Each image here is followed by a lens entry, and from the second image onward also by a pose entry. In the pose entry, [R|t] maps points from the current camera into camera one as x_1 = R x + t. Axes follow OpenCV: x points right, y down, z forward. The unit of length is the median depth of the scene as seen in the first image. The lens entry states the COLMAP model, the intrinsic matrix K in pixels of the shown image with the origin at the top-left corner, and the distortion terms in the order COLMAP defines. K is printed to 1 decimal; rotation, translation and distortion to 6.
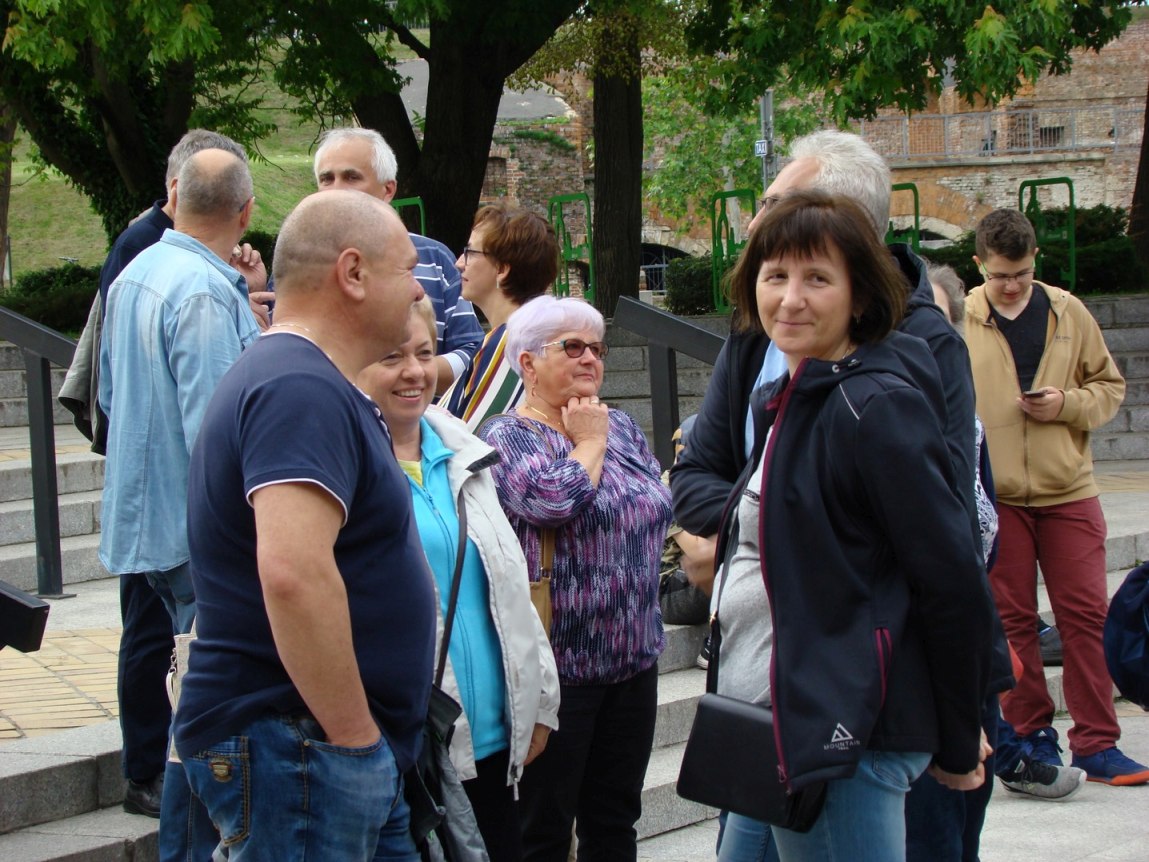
lens RADIAL K [[525.7, 0, 574.5], [0, 525.7, 431.0], [0, 0, 1]] dist [0.001243, -0.003417]
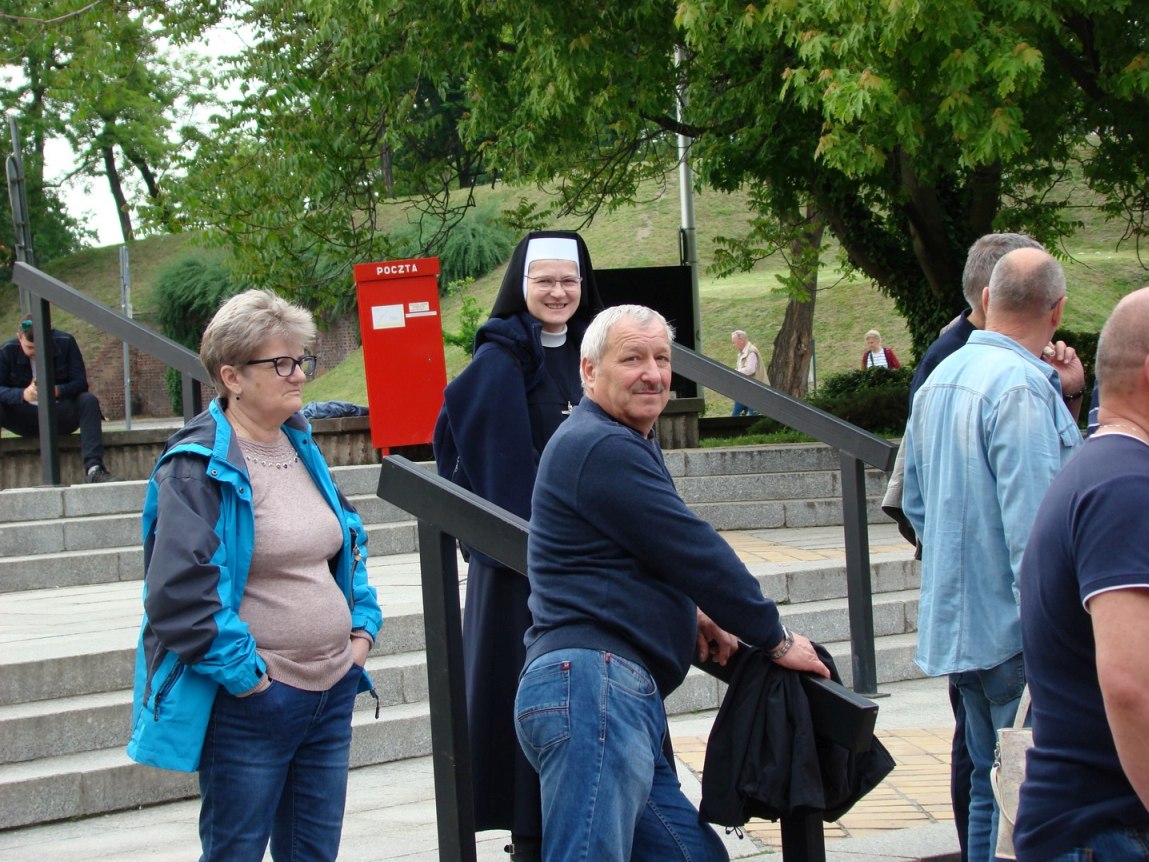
lens RADIAL K [[525.7, 0, 574.5], [0, 525.7, 431.0], [0, 0, 1]] dist [0.001243, -0.003417]
pose [[0.995851, -0.000293, -0.090998, -1.458904], [-0.001093, 0.999884, -0.015181, -0.176709], [0.090992, 0.015217, 0.995735, -0.066027]]
